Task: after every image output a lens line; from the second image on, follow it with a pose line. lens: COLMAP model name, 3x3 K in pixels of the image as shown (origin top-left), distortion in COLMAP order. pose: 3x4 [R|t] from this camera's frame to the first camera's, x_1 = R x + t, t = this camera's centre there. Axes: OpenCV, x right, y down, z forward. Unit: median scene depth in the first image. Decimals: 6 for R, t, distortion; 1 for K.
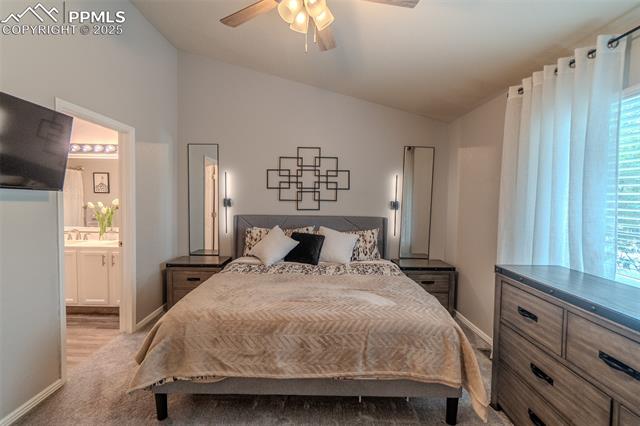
lens RADIAL K [[278.5, 0, 315.1], [0, 278.5, 210.8], [0, 0, 1]] dist [-0.004871, 0.000667]
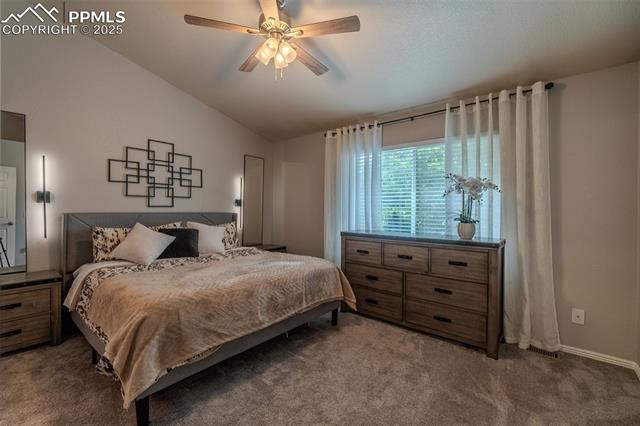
lens RADIAL K [[278.5, 0, 315.1], [0, 278.5, 210.8], [0, 0, 1]] dist [-0.004871, 0.000667]
pose [[0.640503, -0.013531, 0.767837, -0.508841], [0.033125, 0.999401, -0.010021, 0.045436], [-0.767241, 0.031853, 0.640567, -0.011441]]
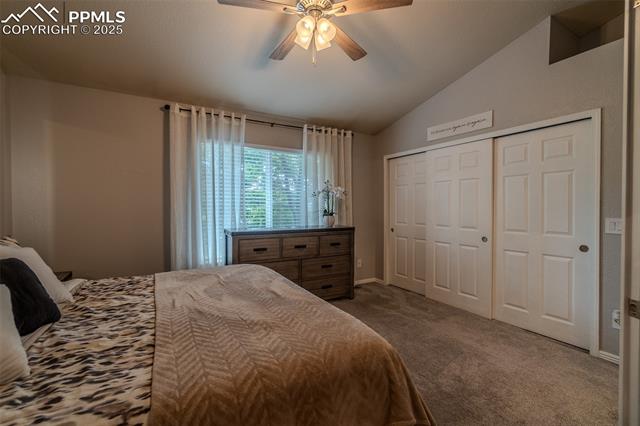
lens RADIAL K [[278.5, 0, 315.1], [0, 278.5, 210.8], [0, 0, 1]] dist [-0.004871, 0.000667]
pose [[-0.504431, -0.029290, 0.862955, -0.576239], [0.027522, 0.998371, 0.049974, 0.005984], [-0.863013, 0.048959, -0.502803, 0.851954]]
